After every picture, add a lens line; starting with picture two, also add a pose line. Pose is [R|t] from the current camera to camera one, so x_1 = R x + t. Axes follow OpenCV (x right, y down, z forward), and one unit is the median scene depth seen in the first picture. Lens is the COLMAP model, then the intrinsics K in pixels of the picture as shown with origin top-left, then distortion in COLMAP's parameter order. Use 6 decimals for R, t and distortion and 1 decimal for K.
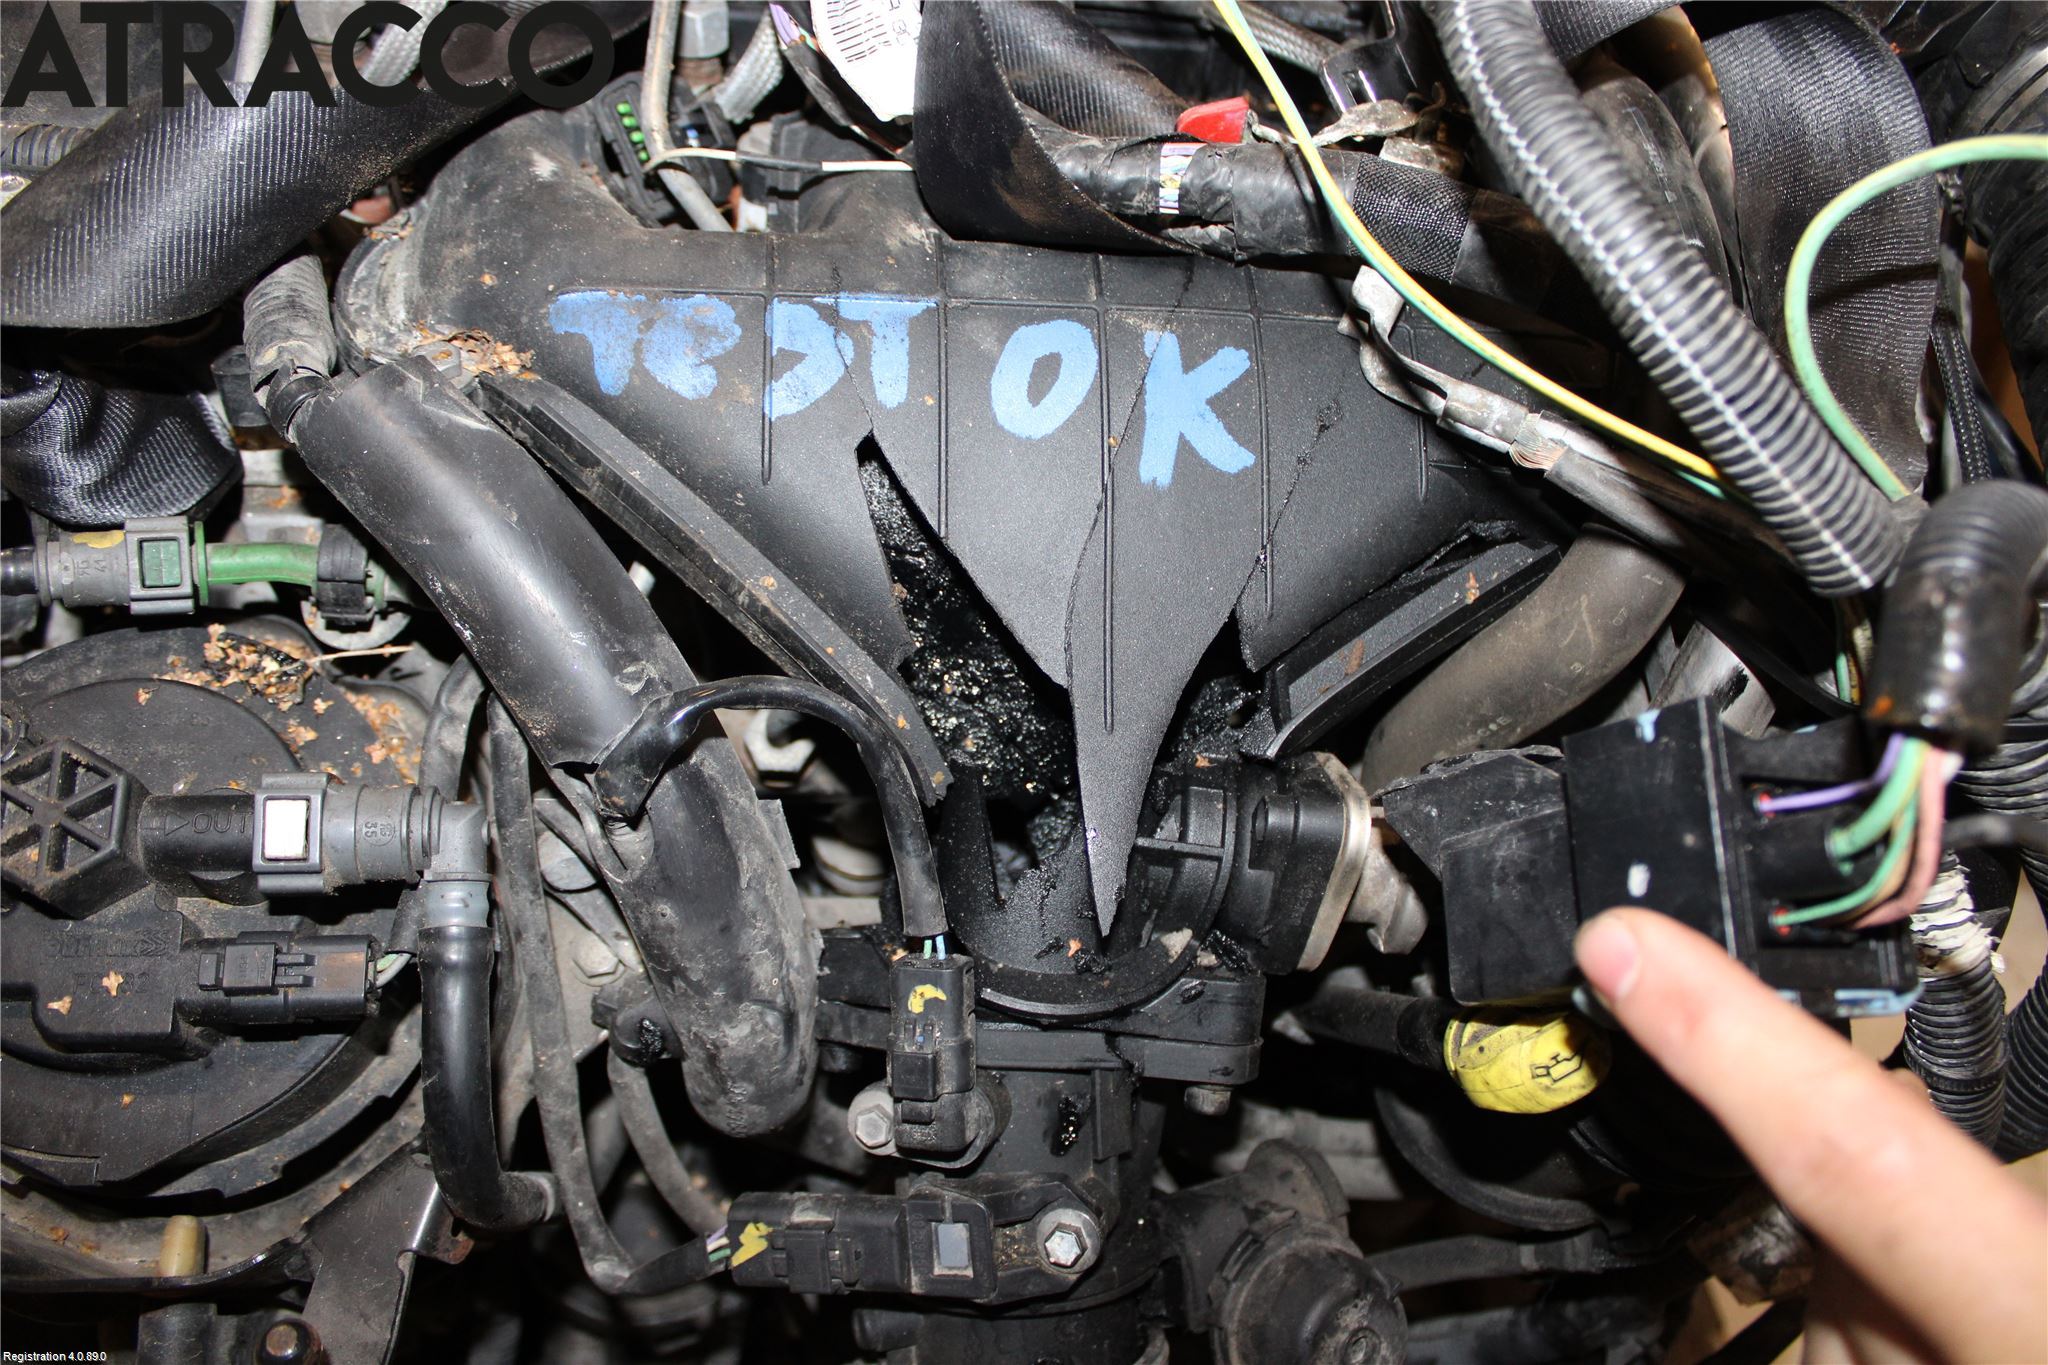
lens RADIAL K [[1623.8, 0, 1024.0], [0, 1623.8, 682.5], [0, 0, 1]] dist [-0.157260, 0.117269]
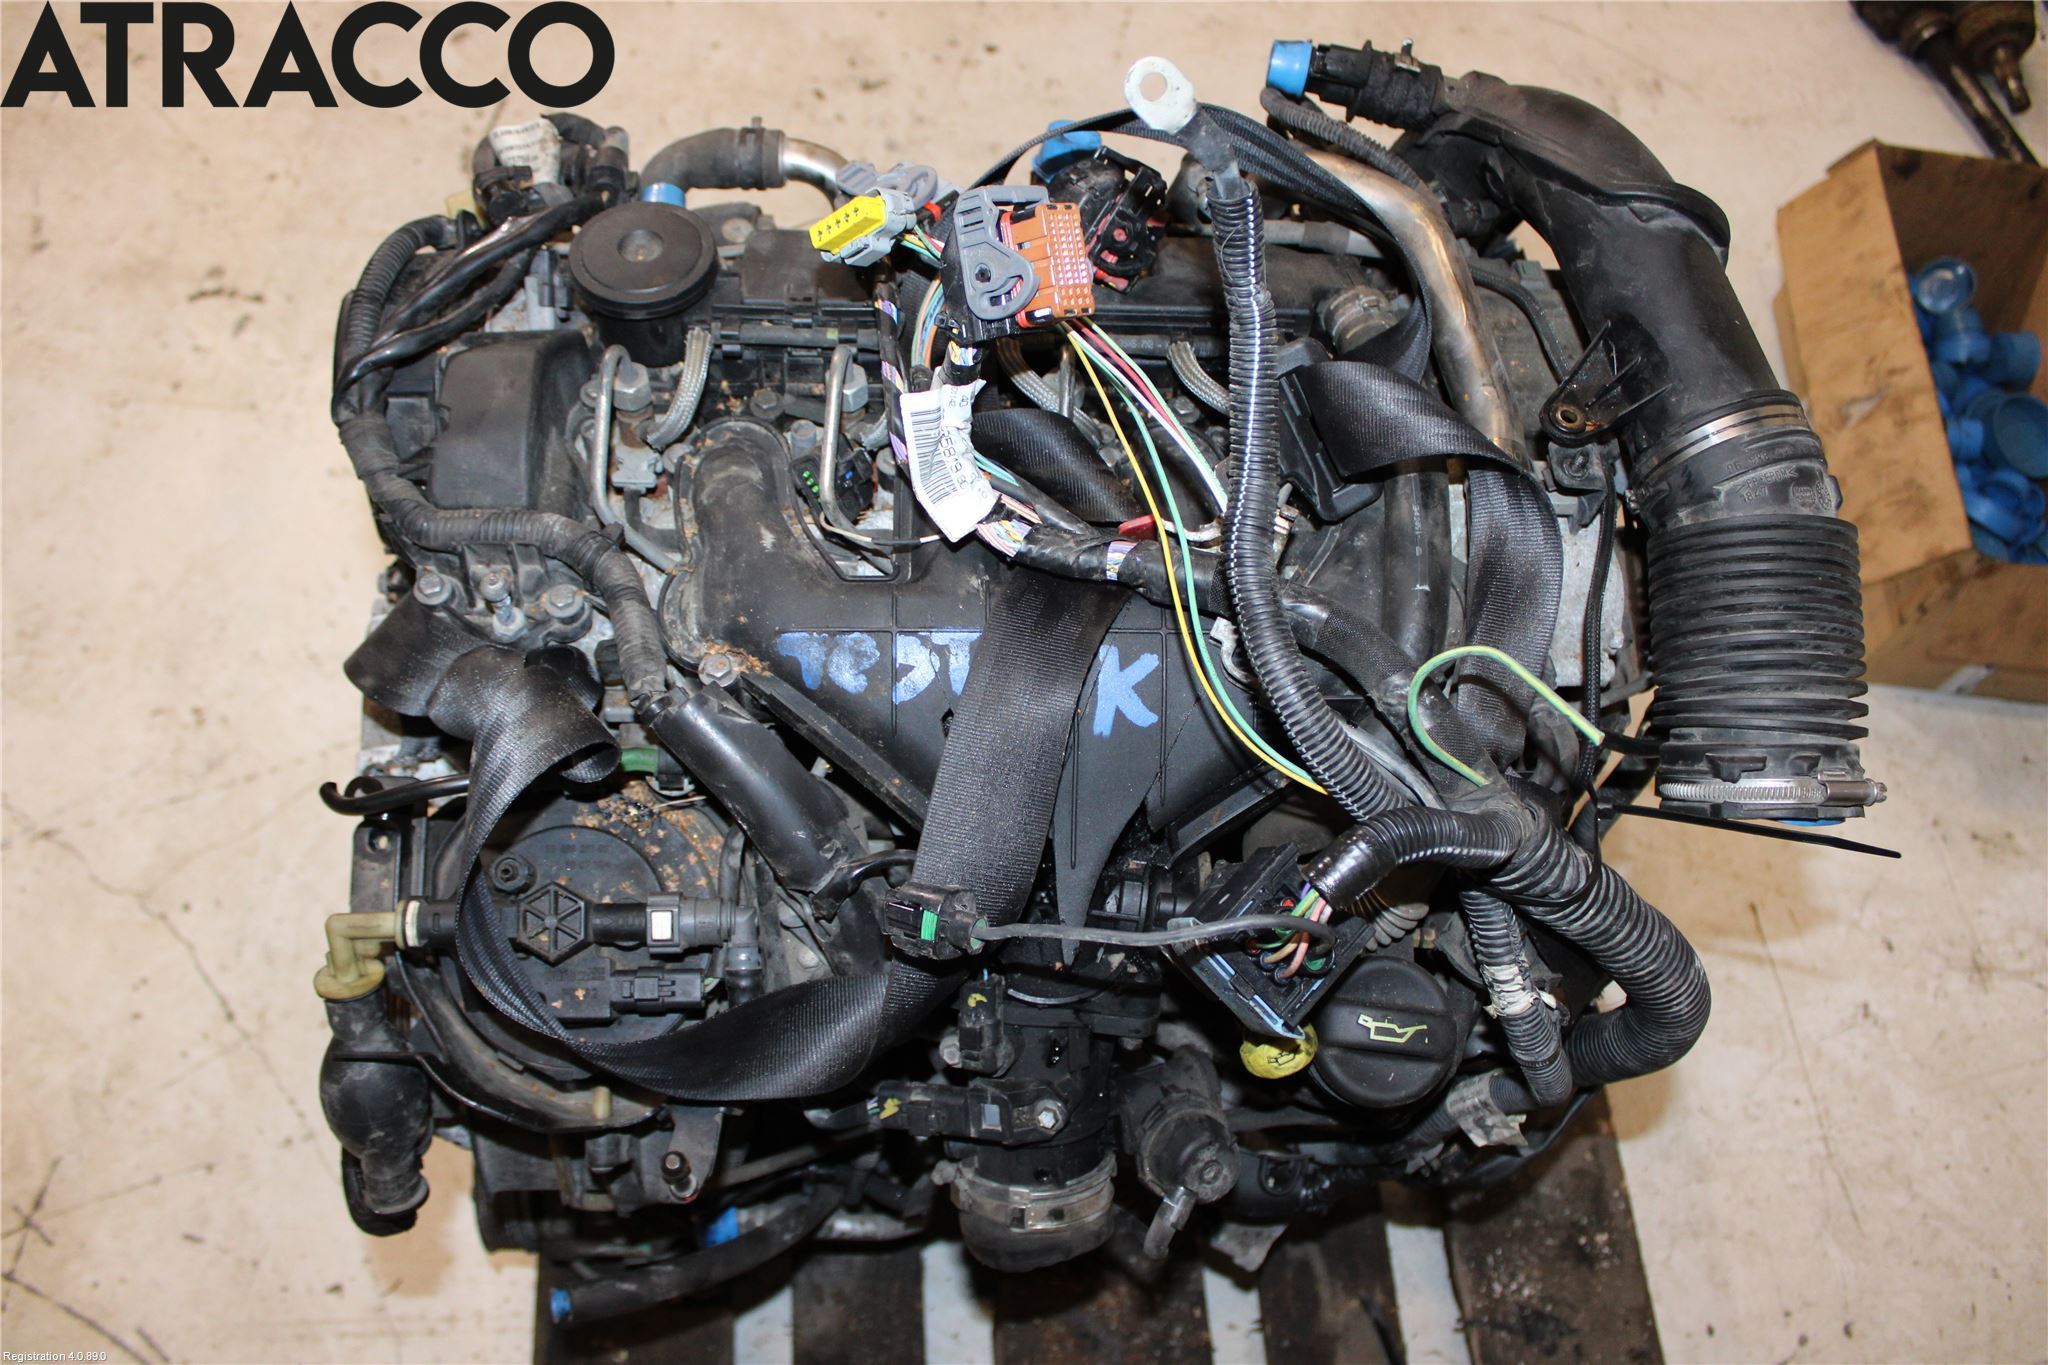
lens RADIAL K [[1623.8, 0, 1024.0], [0, 1623.8, 682.5], [0, 0, 1]] dist [-0.157260, 0.117269]
pose [[0.995858, 0.020867, -0.088500, 0.157332], [-0.004634, 0.983693, 0.179794, -0.521231], [0.090809, -0.178639, 0.979715, -0.830829]]
